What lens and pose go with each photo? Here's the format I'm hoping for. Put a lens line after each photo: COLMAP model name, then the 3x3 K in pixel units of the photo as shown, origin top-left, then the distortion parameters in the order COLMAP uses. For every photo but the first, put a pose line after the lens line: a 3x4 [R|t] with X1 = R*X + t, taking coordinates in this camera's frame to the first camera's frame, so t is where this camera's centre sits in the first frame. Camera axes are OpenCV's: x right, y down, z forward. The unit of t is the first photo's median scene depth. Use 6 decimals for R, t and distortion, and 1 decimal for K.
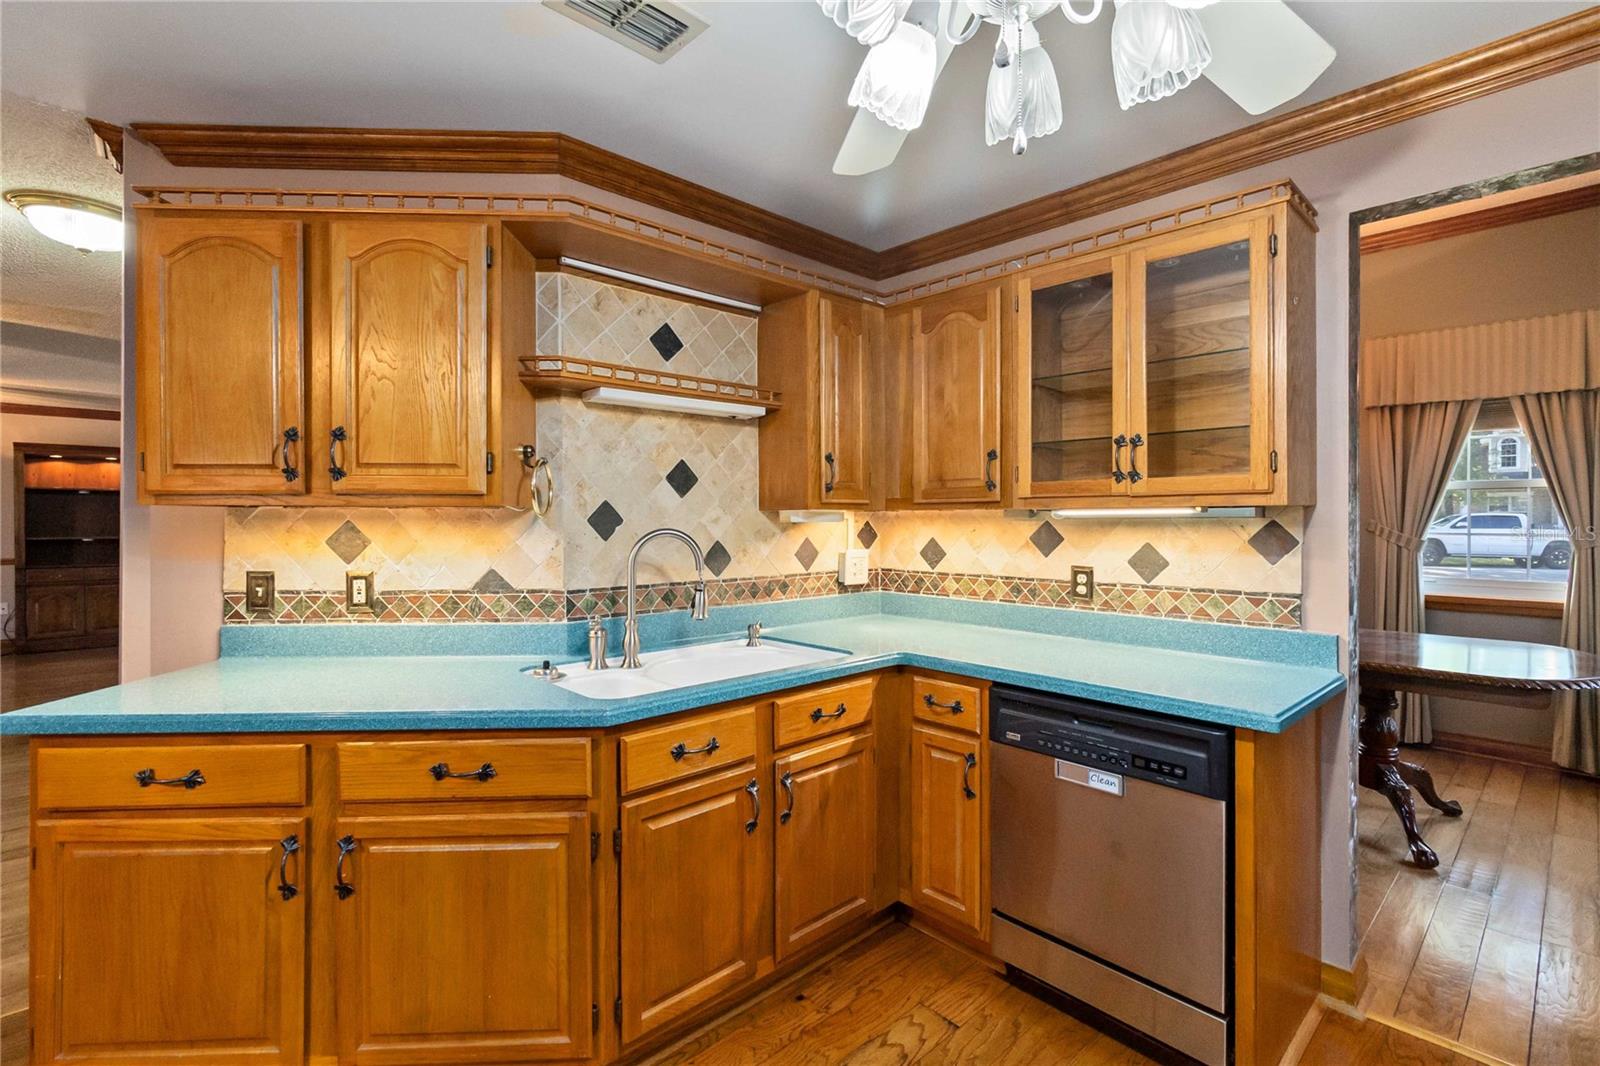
lens RADIAL K [[738.4, 0, 803.2], [0, 738.4, 522.9], [0, 0, 1]] dist [-0.000692, 0.001146]
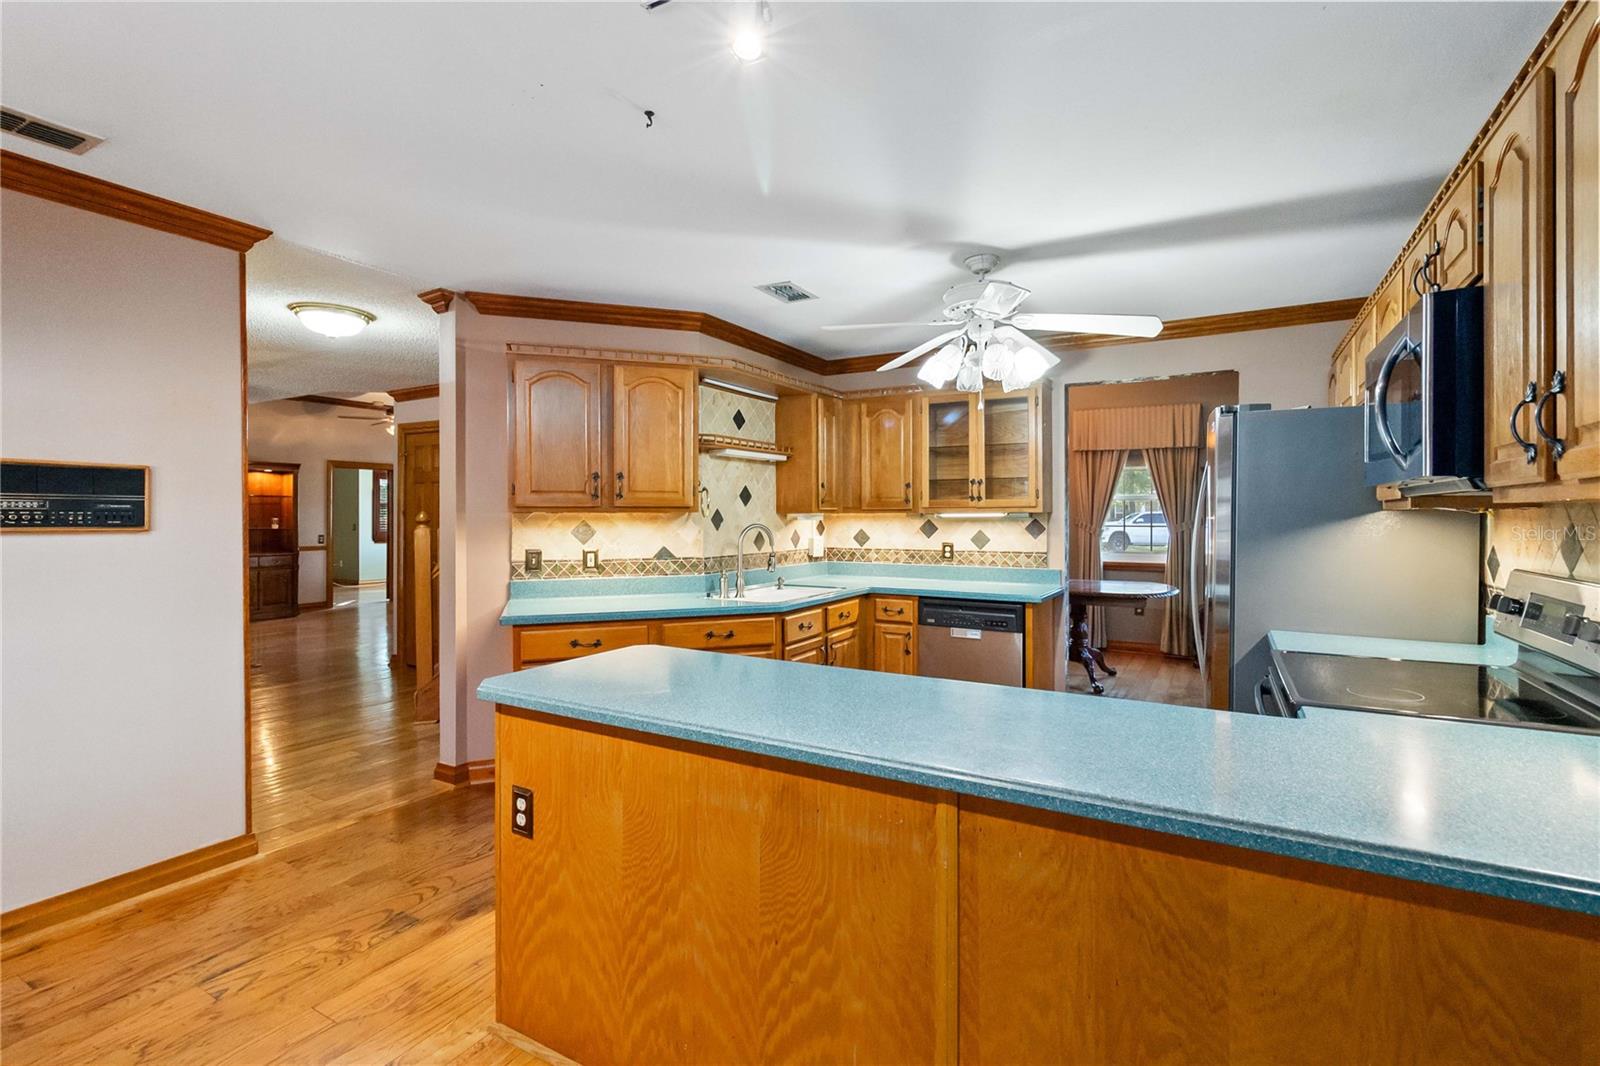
lens RADIAL K [[738.4, 0, 806.3], [0, 738.4, 523.2], [0, 0, 1]] dist [-0.000692, 0.001146]
pose [[0.955772, -0.004160, 0.294079, -0.620218], [0.003152, 0.999987, 0.003898, -0.001224], [-0.294091, -0.002799, 0.955773, -0.842756]]
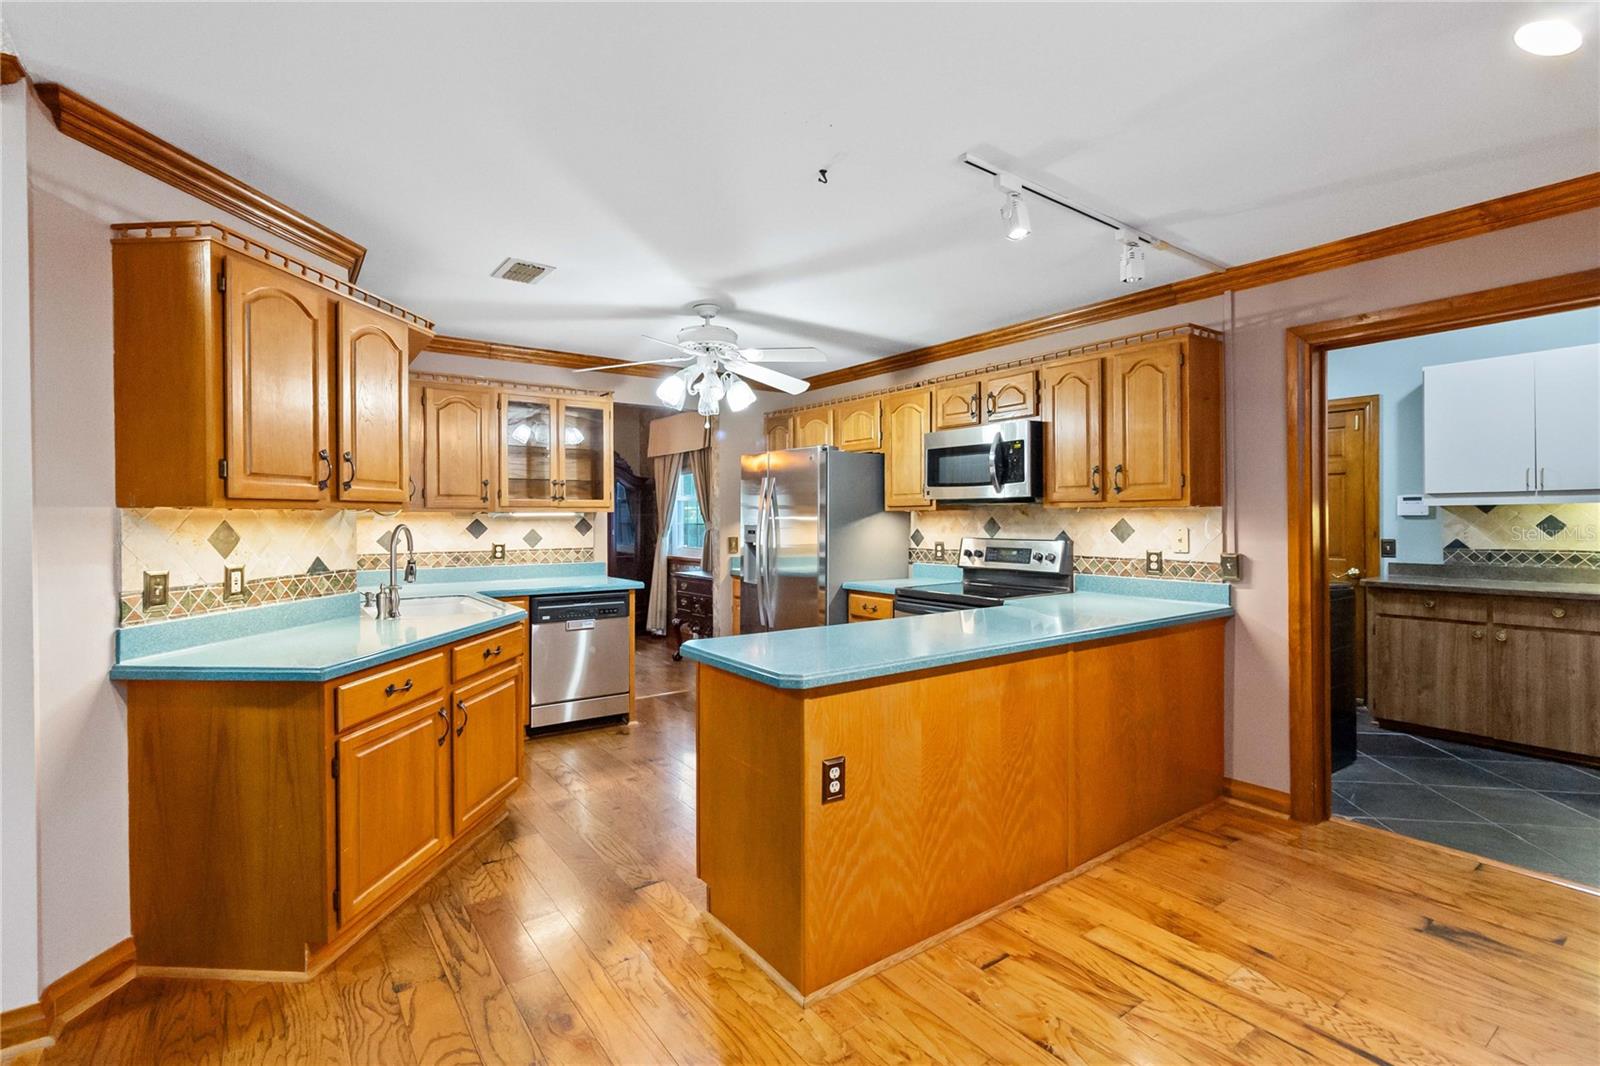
lens RADIAL K [[738.4, 0, 803.0], [0, 738.4, 523.3], [0, 0, 1]] dist [-0.000692, 0.001146]
pose [[0.121240, -0.010023, 0.992573, -1.611380], [0.010065, 0.999910, 0.008868, 0.000175], [-0.992572, 0.008915, 0.121330, -0.014090]]
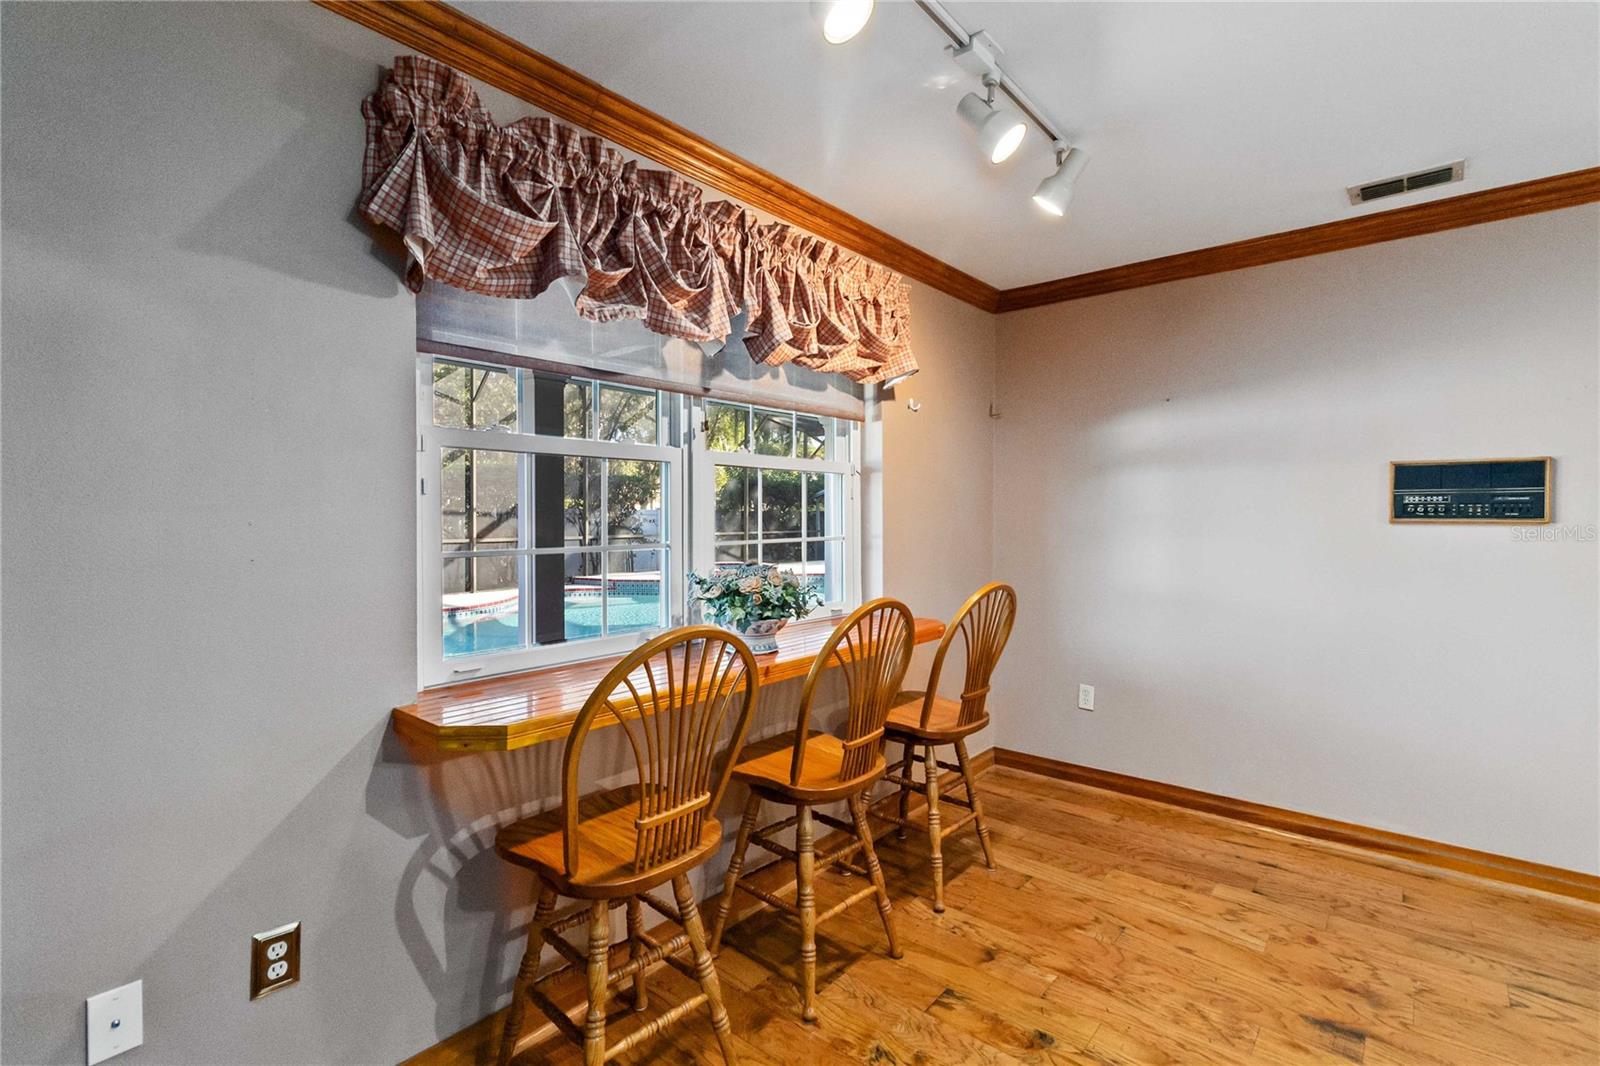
lens RADIAL K [[738.4, 0, 790.0], [0, 738.4, 527.8], [0, 0, 1]] dist [-0.000692, 0.001146]
pose [[0.102049, 0.017455, -0.994626, -0.263573], [-0.002314, 0.999848, 0.017309, 0.002409], [0.994777, 0.000535, 0.102074, -0.704998]]
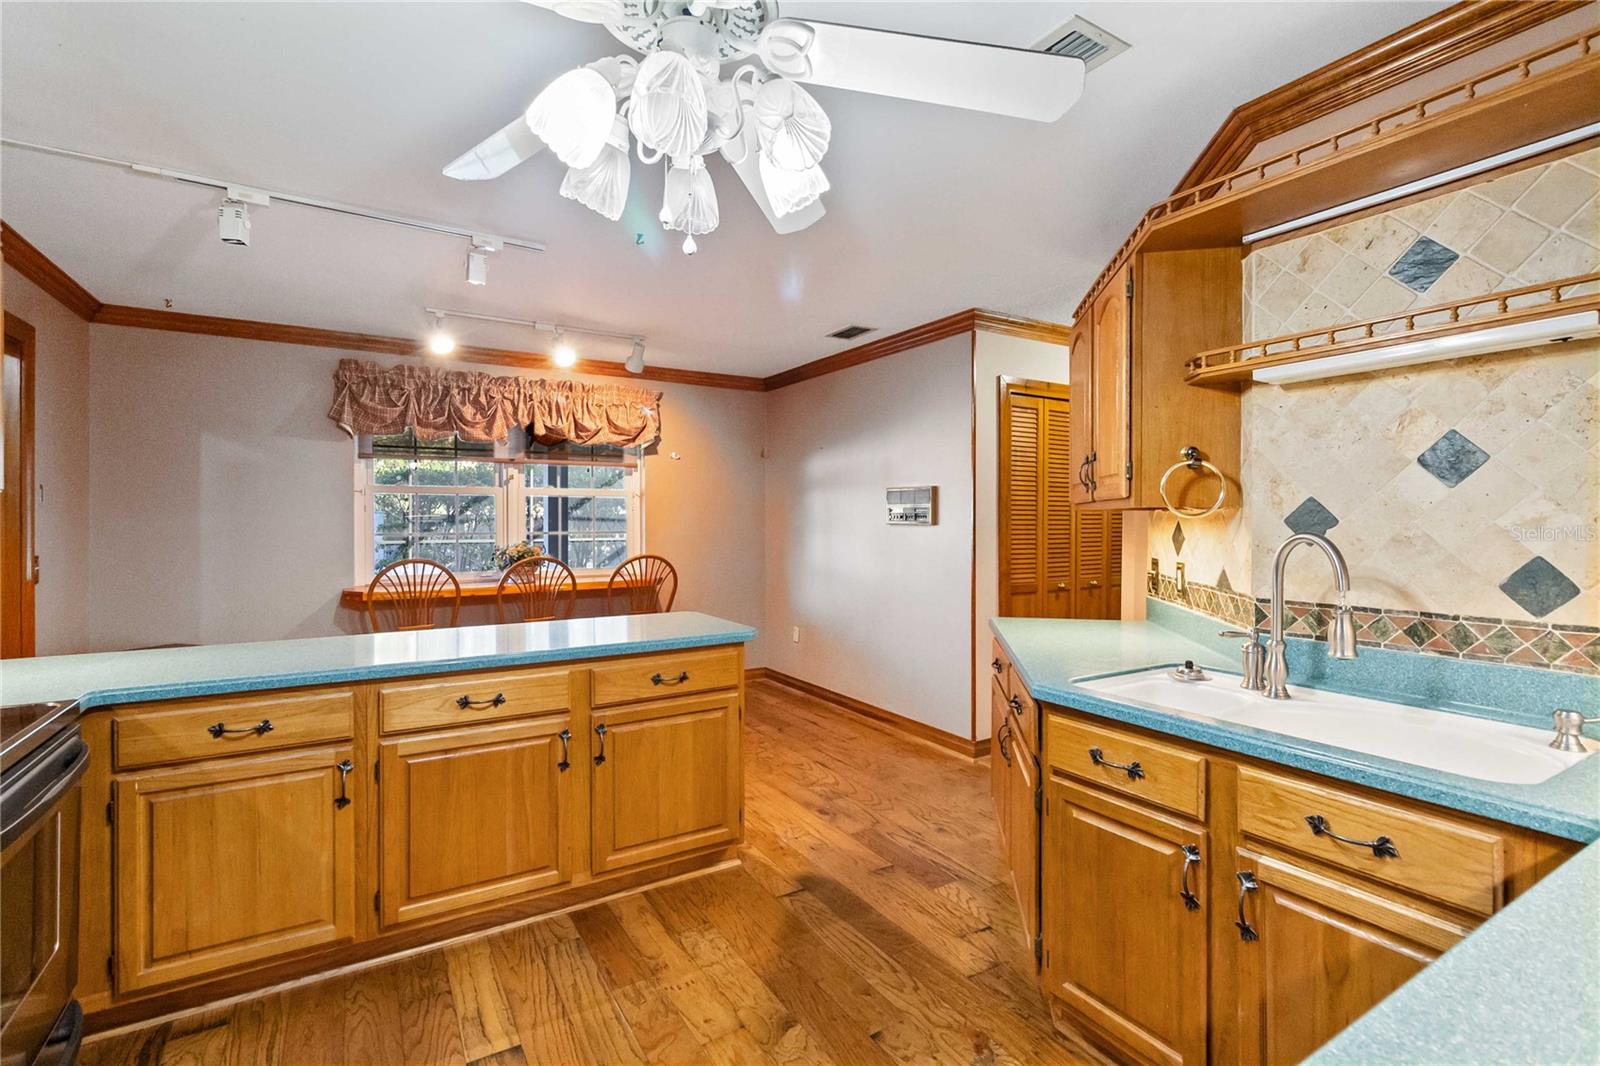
lens RADIAL K [[738.4, 0, 799.3], [0, 738.4, 522.7], [0, 0, 1]] dist [-0.000692, 0.001146]
pose [[-0.215428, 0.004857, -0.976508, 0.691392], [-0.004999, 0.999969, 0.006076, -0.004176], [0.976507, 0.006191, -0.215397, 0.646995]]
